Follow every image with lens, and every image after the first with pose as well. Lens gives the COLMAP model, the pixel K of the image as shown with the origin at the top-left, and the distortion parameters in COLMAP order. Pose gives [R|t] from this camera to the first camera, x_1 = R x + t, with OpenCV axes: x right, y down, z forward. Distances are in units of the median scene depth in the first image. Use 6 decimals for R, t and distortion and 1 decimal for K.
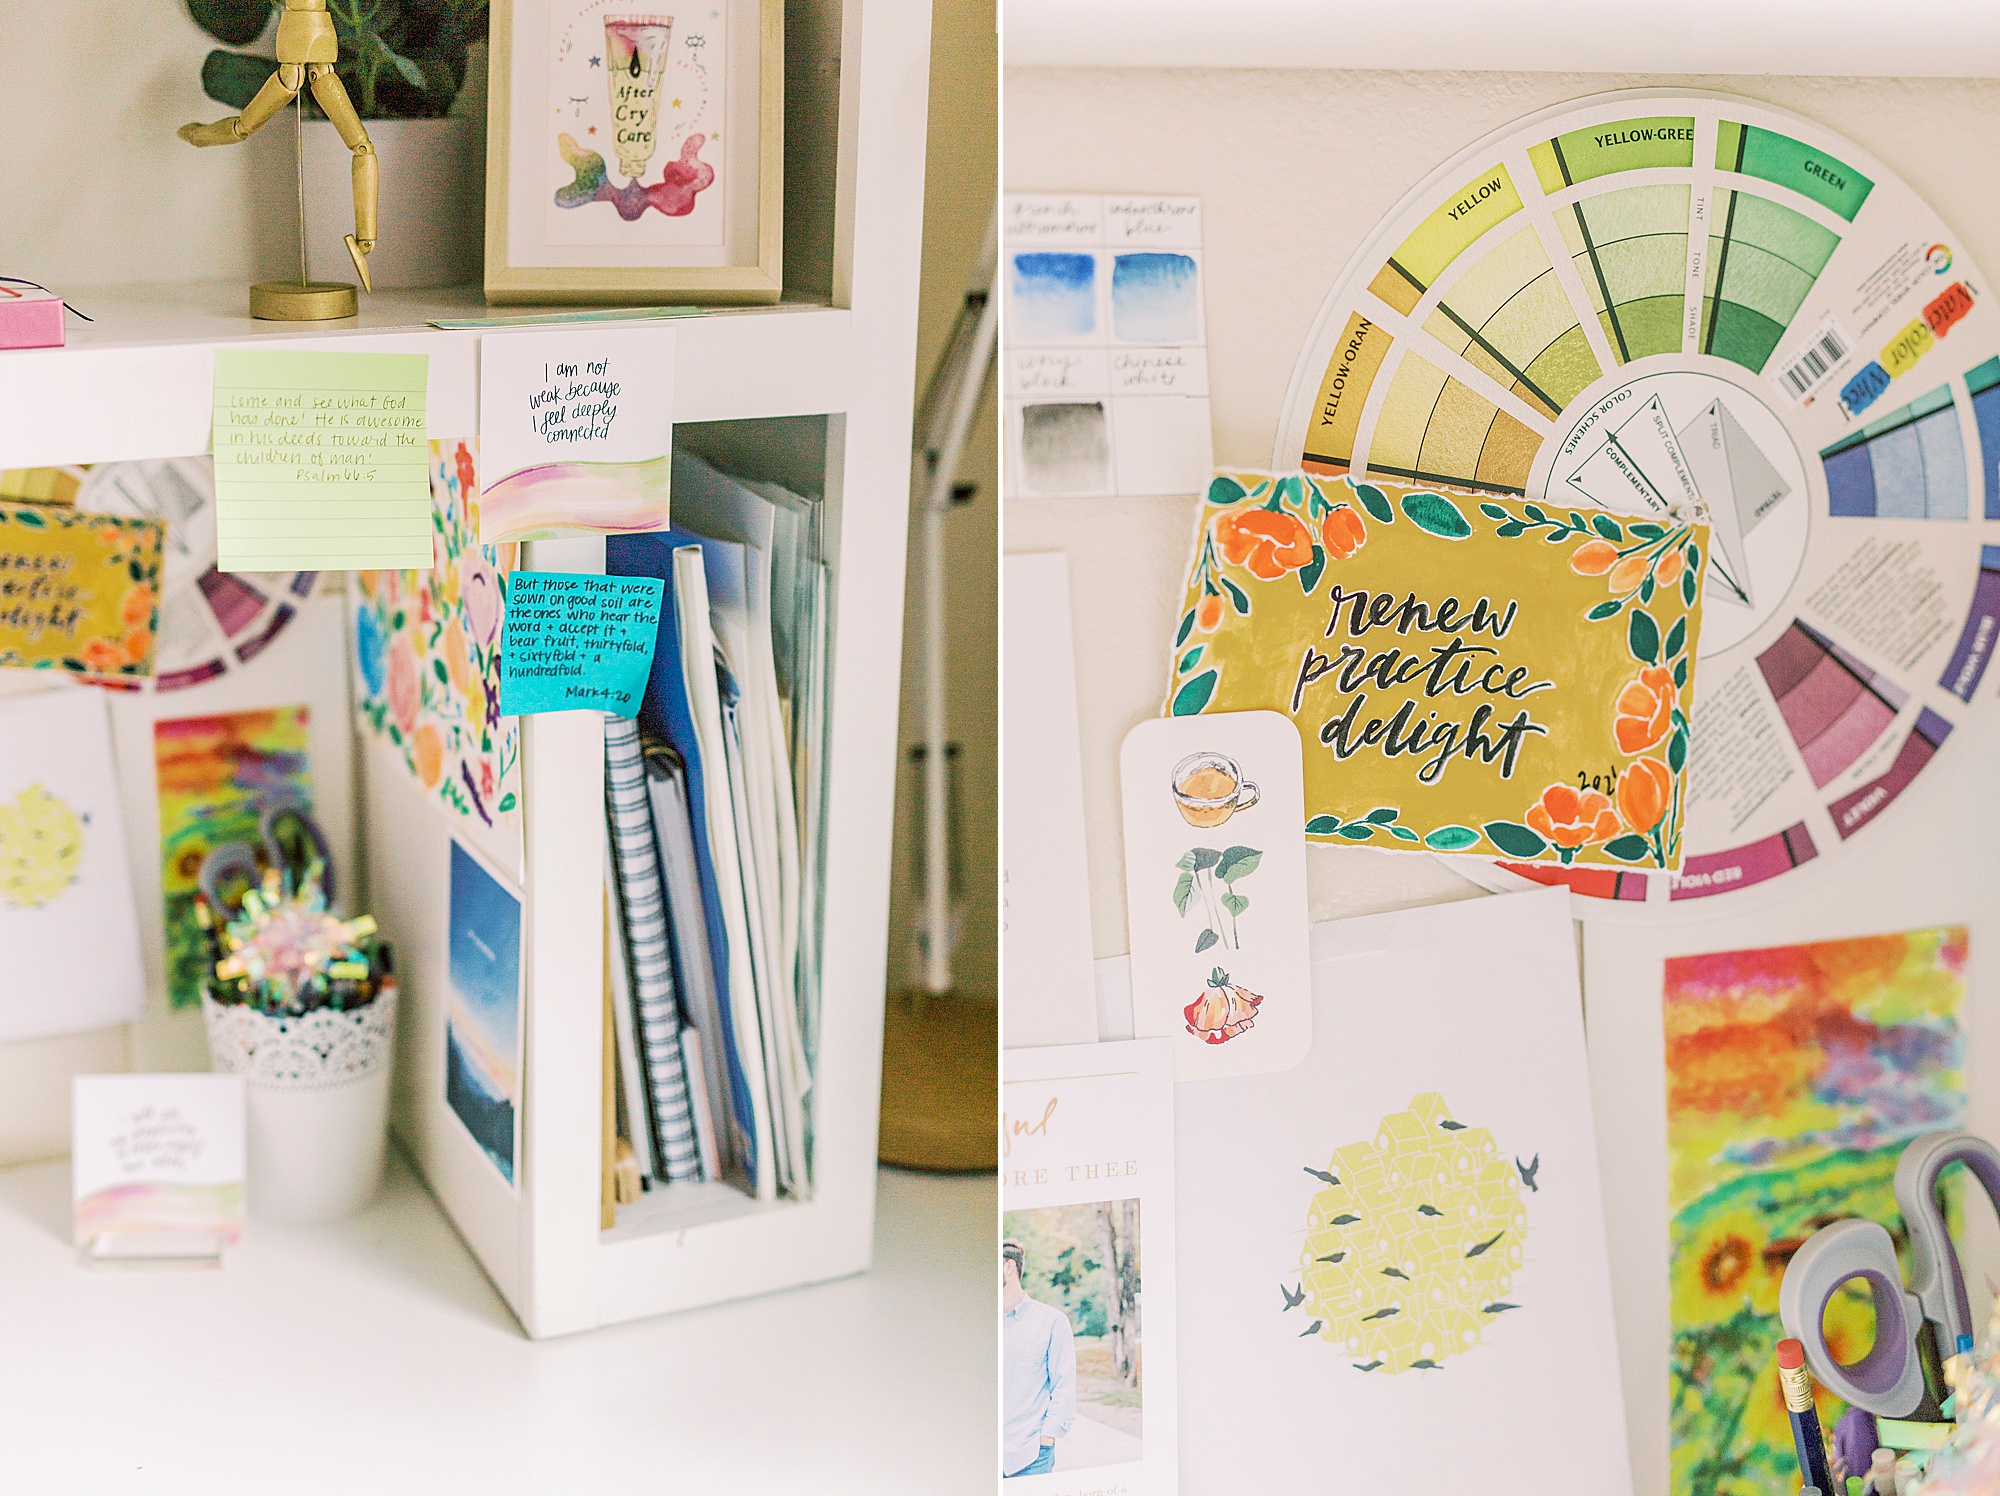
lens RADIAL K [[2223.1, 0, 475.8], [0, 2223.1, 755.6], [0, 0, 1]] dist [0.001985, -0.098472]
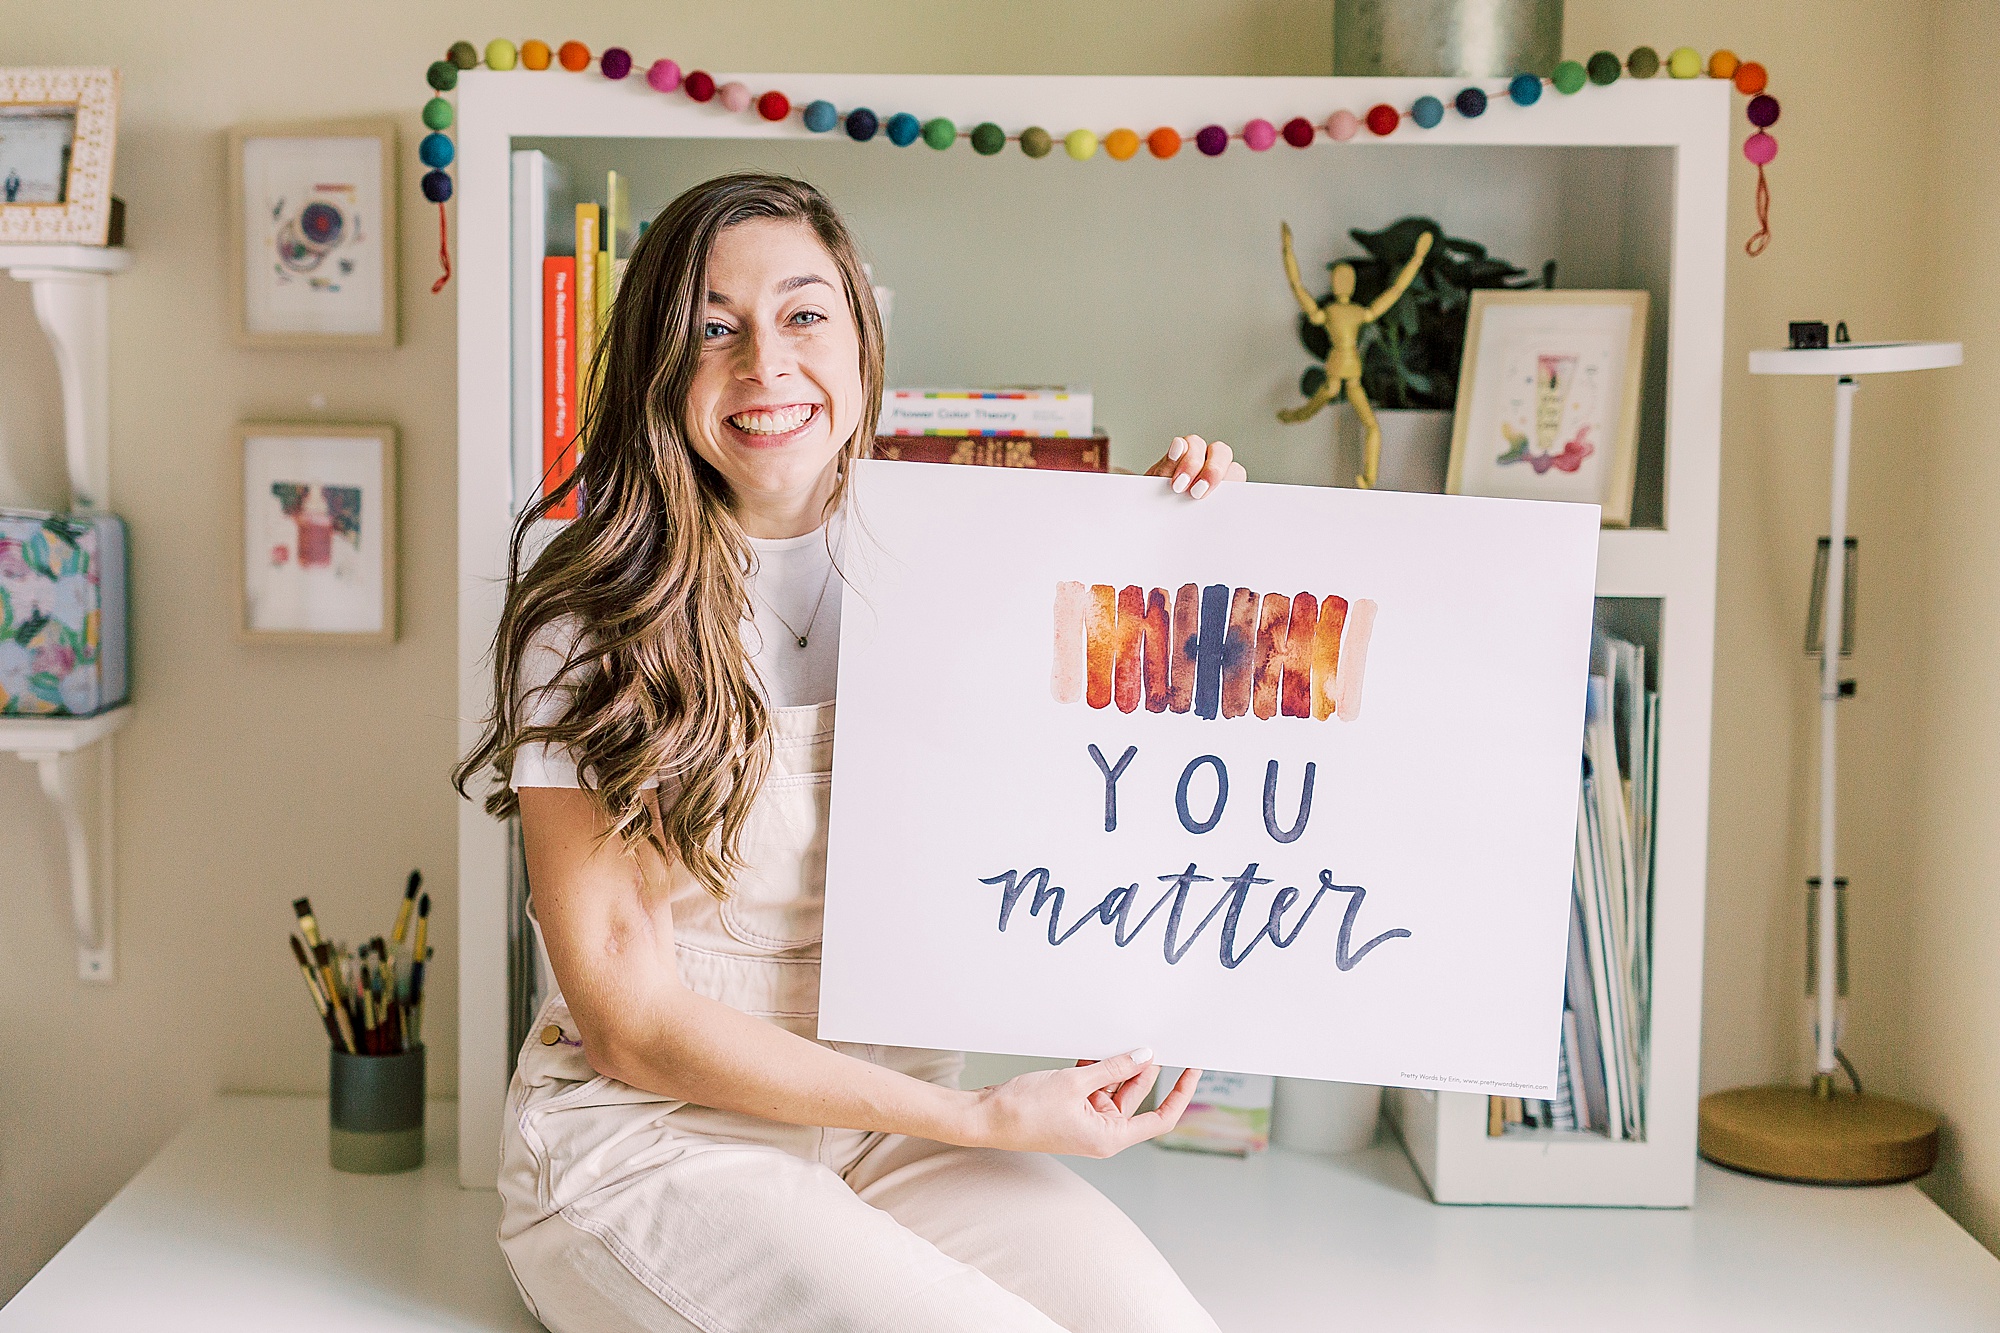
lens RADIAL K [[3312.2, 0, 860.2], [0, 3312.2, 605.3], [0, 0, 1]] dist [0.001324, -0.155669]
pose [[0.936730, 0.047707, -0.346786, 0.436962], [-0.122596, 0.972638, -0.197348, 0.380932], [0.327882, 0.227377, 0.916948, -1.327357]]
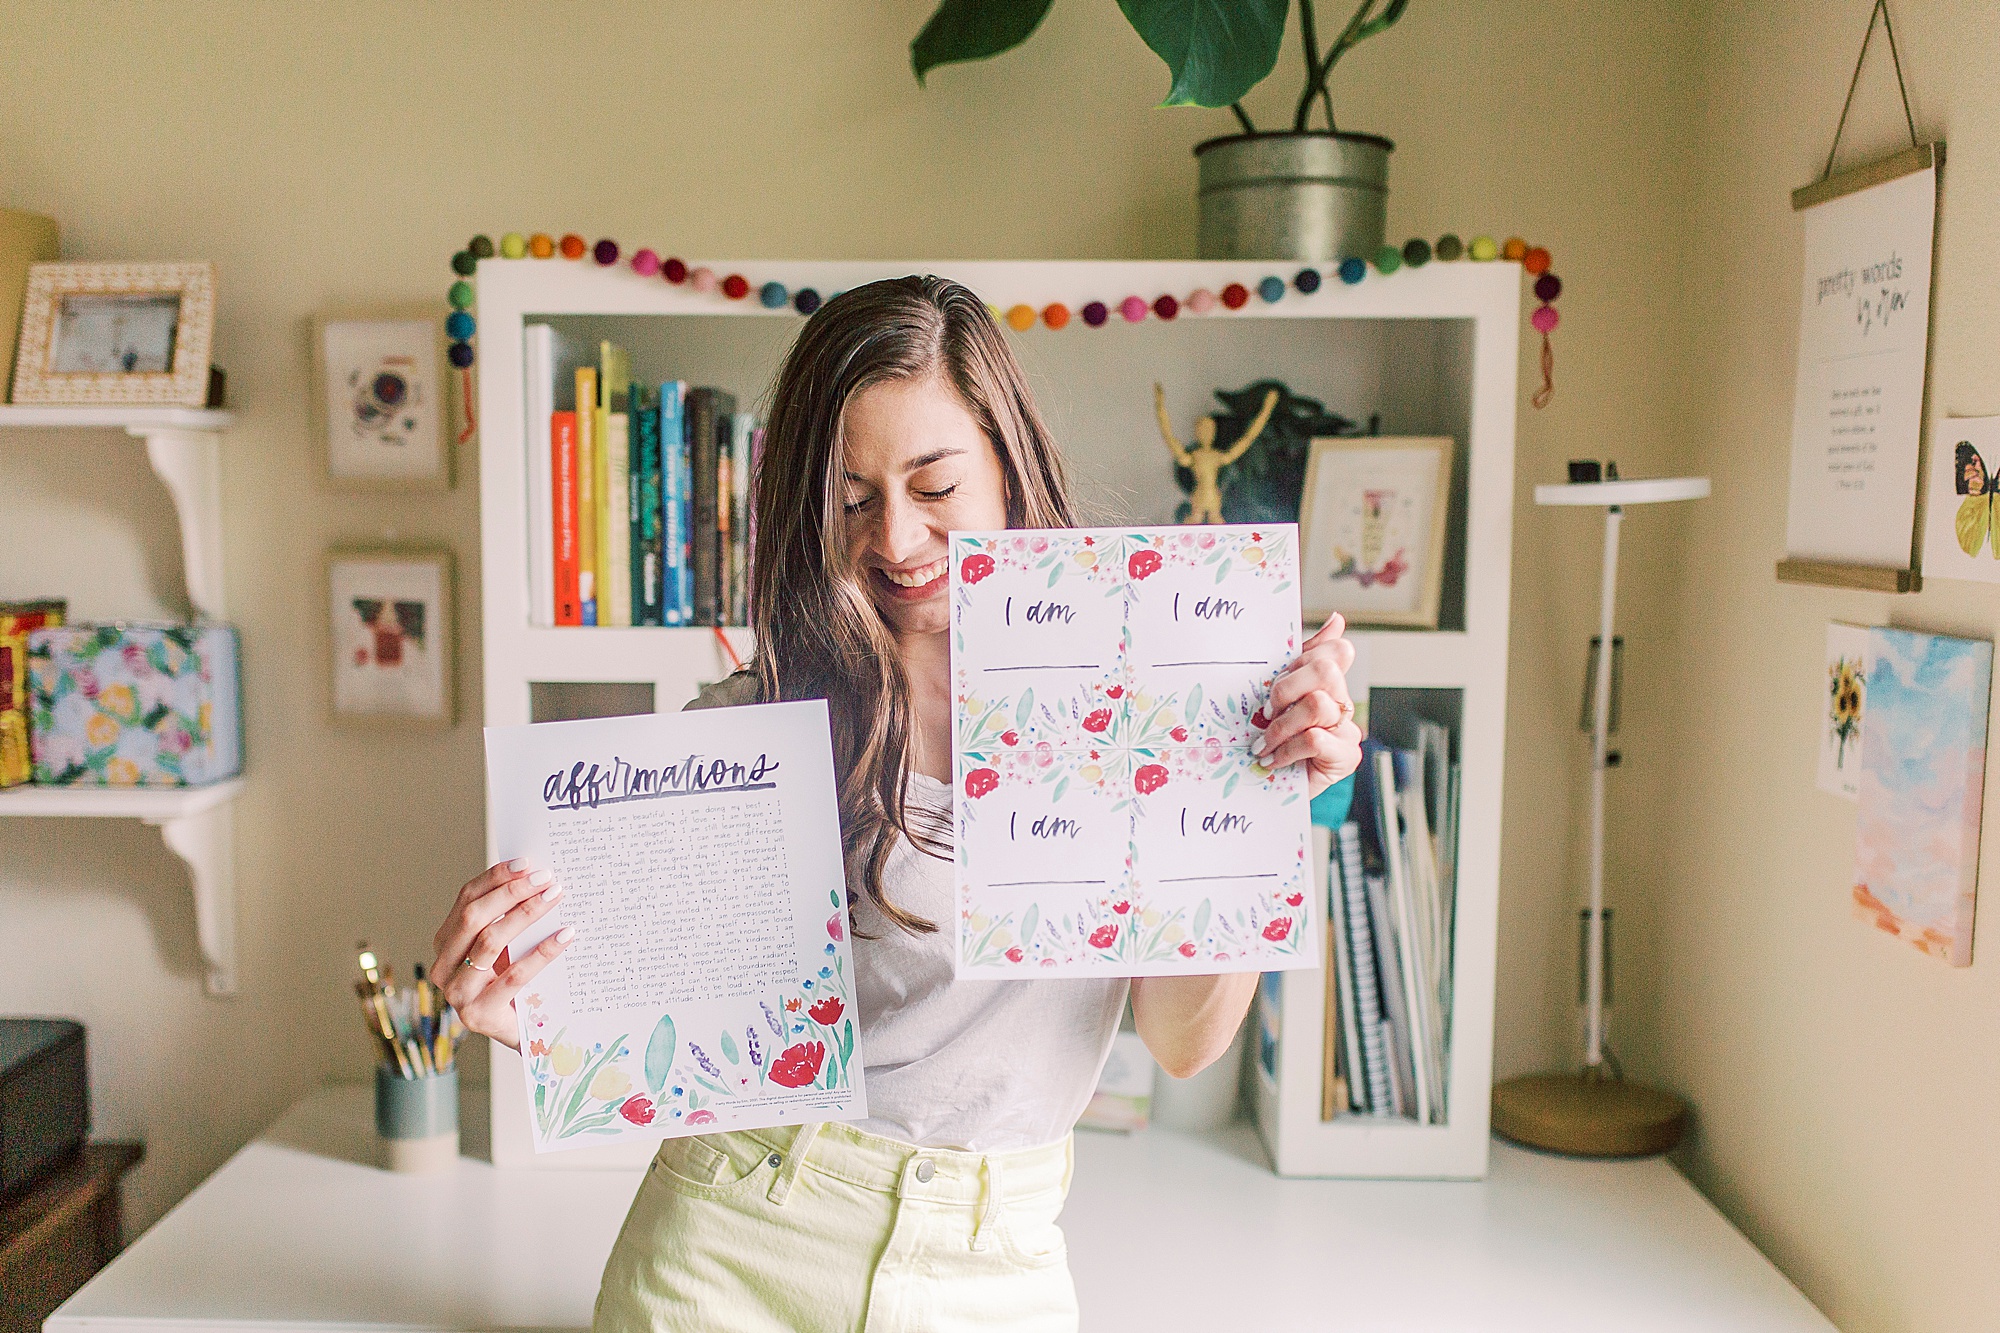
lens RADIAL K [[2318.8, 0, 930.6], [0, 2318.8, 775.3], [0, 0, 1]] dist [-0.006479, -0.010160]
pose [[0.938211, 0.057011, -0.341334, 0.414269], [-0.117721, 0.980093, -0.159875, 0.296738], [0.325425, 0.190179, 0.926246, -1.002955]]
